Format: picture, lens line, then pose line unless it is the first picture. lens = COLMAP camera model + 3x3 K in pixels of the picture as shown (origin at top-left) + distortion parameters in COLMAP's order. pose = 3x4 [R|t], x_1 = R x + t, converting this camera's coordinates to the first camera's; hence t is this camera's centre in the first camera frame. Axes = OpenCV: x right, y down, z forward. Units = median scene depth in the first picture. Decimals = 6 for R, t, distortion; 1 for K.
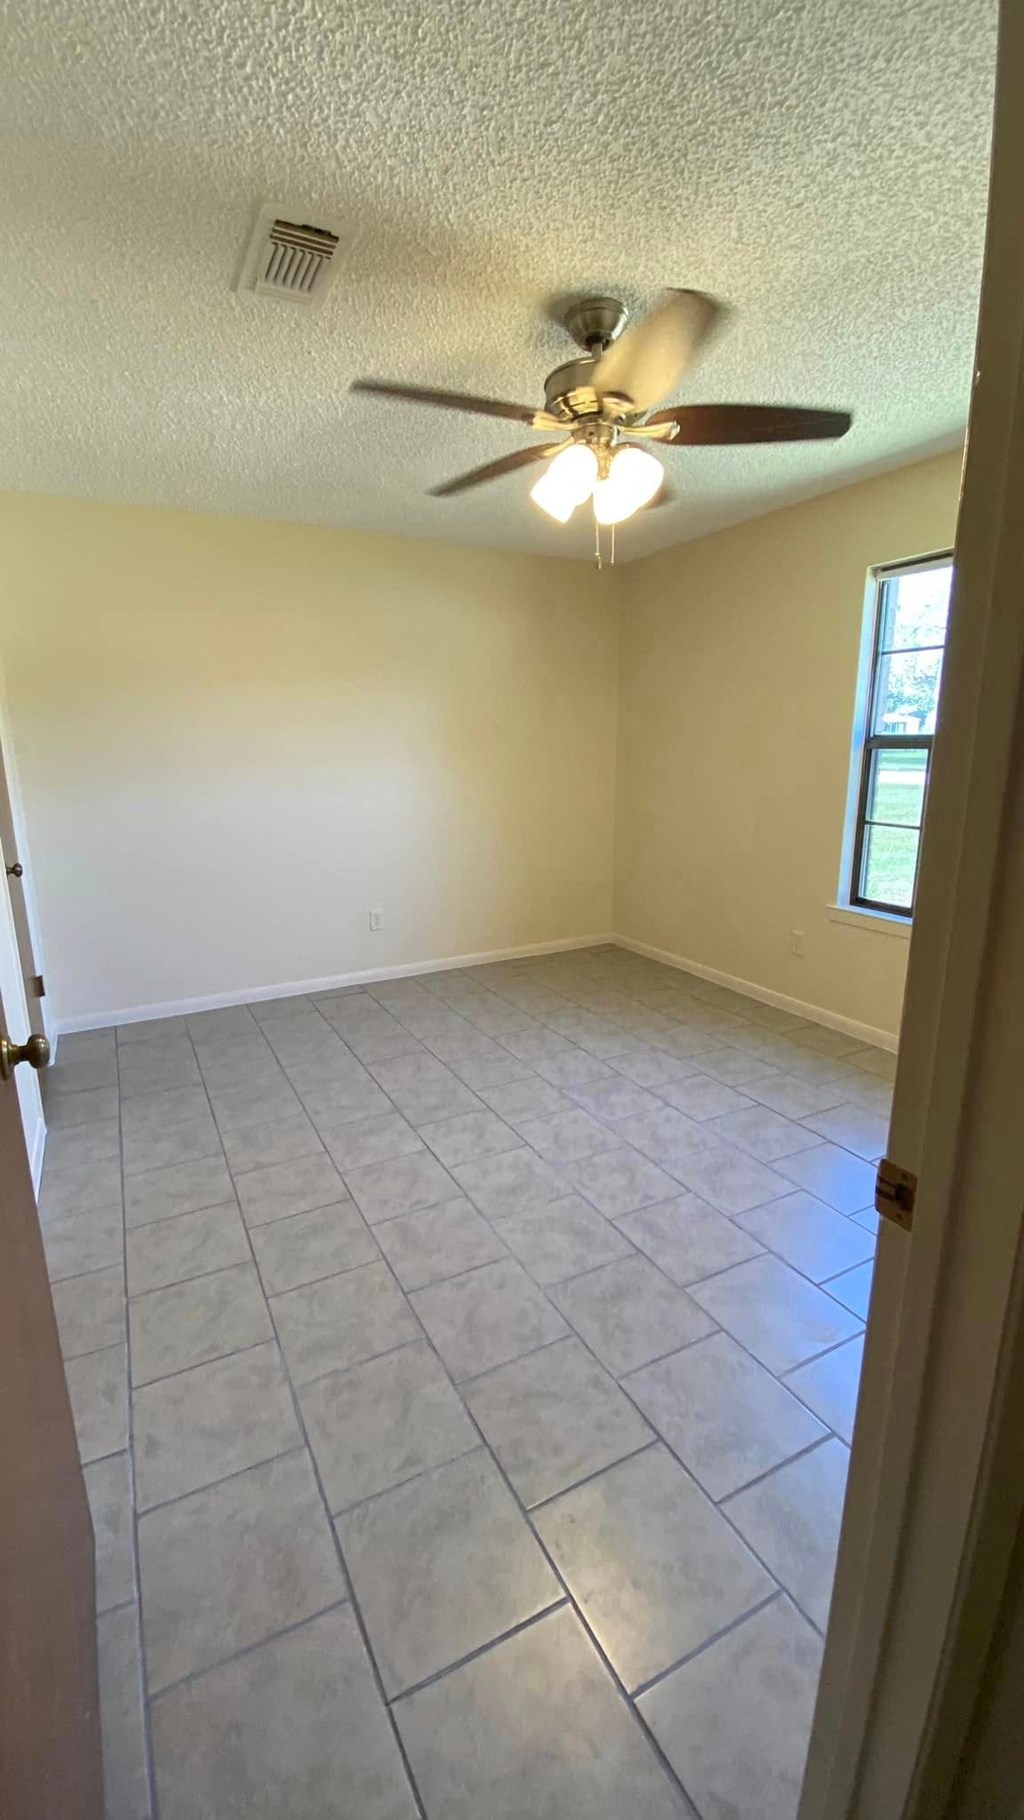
lens RADIAL K [[748.8, 0, 513.3], [0, 748.8, 903.2], [0, 0, 1]] dist [0.025895, -0.023341]
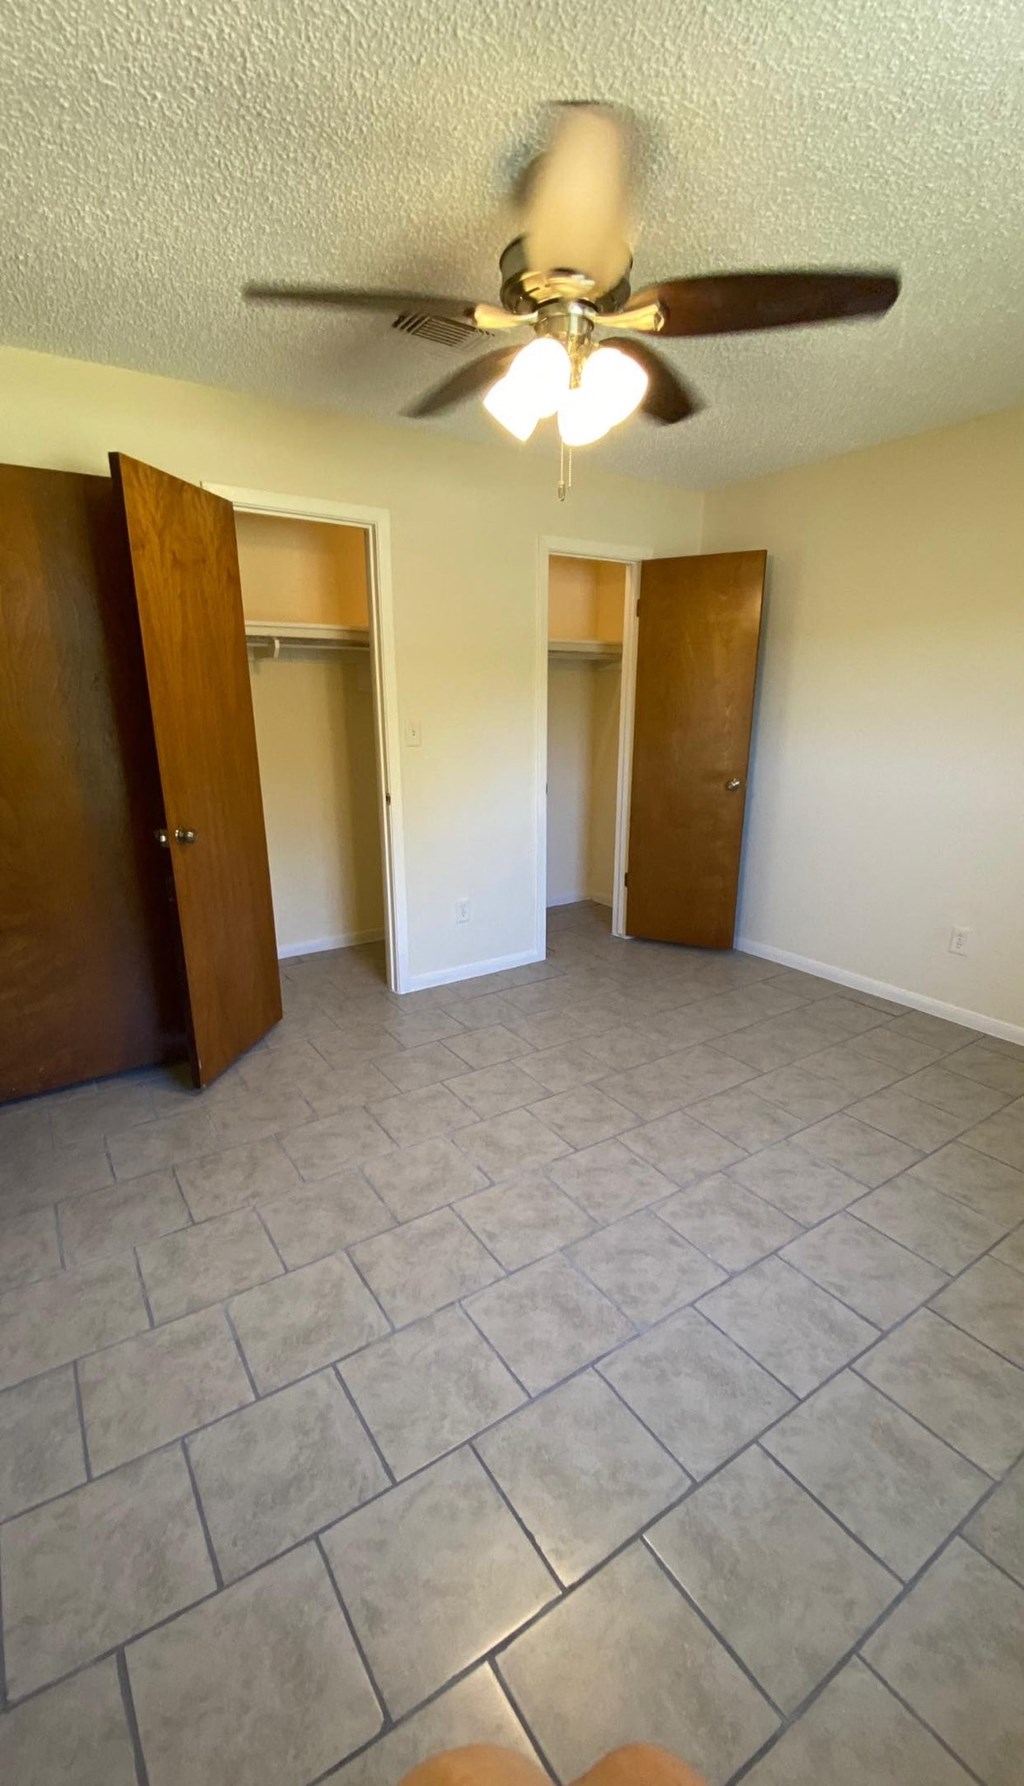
lens RADIAL K [[769.9, 0, 510.1], [0, 769.9, 911.5], [0, 0, 1]] dist [-0.000633, -0.000310]
pose [[0.100299, 0.301841, -0.948068, 0.760993], [-0.225882, 0.934900, 0.273752, -0.178986], [0.968977, 0.186695, 0.161950, 0.661703]]
